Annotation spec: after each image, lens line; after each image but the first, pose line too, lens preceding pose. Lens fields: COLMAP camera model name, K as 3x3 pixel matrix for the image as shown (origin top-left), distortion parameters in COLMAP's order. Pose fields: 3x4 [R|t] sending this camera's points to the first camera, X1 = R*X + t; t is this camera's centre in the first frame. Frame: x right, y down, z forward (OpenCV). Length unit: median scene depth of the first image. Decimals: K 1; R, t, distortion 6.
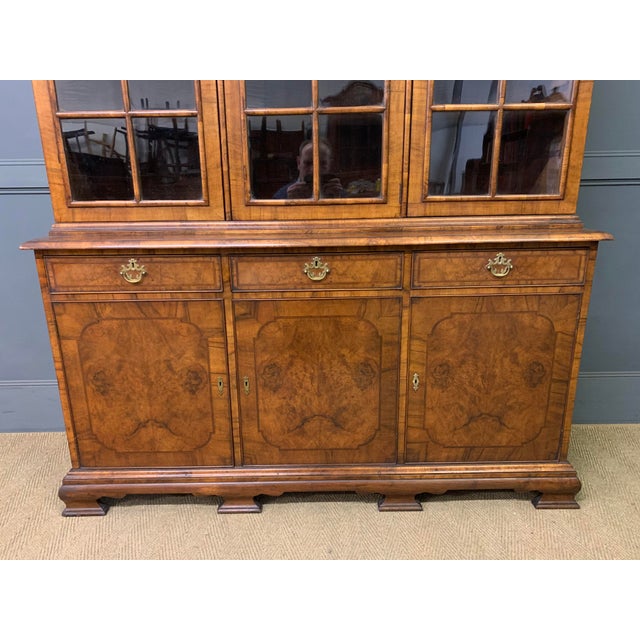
lens RADIAL K [[496.1, 0, 314.0], [0, 496.1, 322.9], [0, 0, 1]] dist [0.063131, -0.079978]
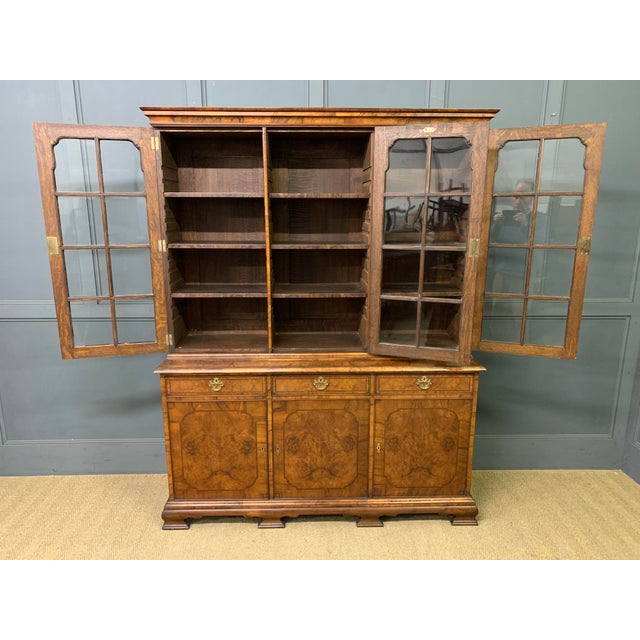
lens RADIAL K [[496.1, 0, 316.6], [0, 496.1, 322.2], [0, 0, 1]] dist [0.063131, -0.079978]
pose [[0.999684, 0.009836, 0.023144, -0.050547], [-0.008512, 0.998359, -0.056637, -0.216291], [-0.023663, 0.056422, 0.998127, -0.727453]]
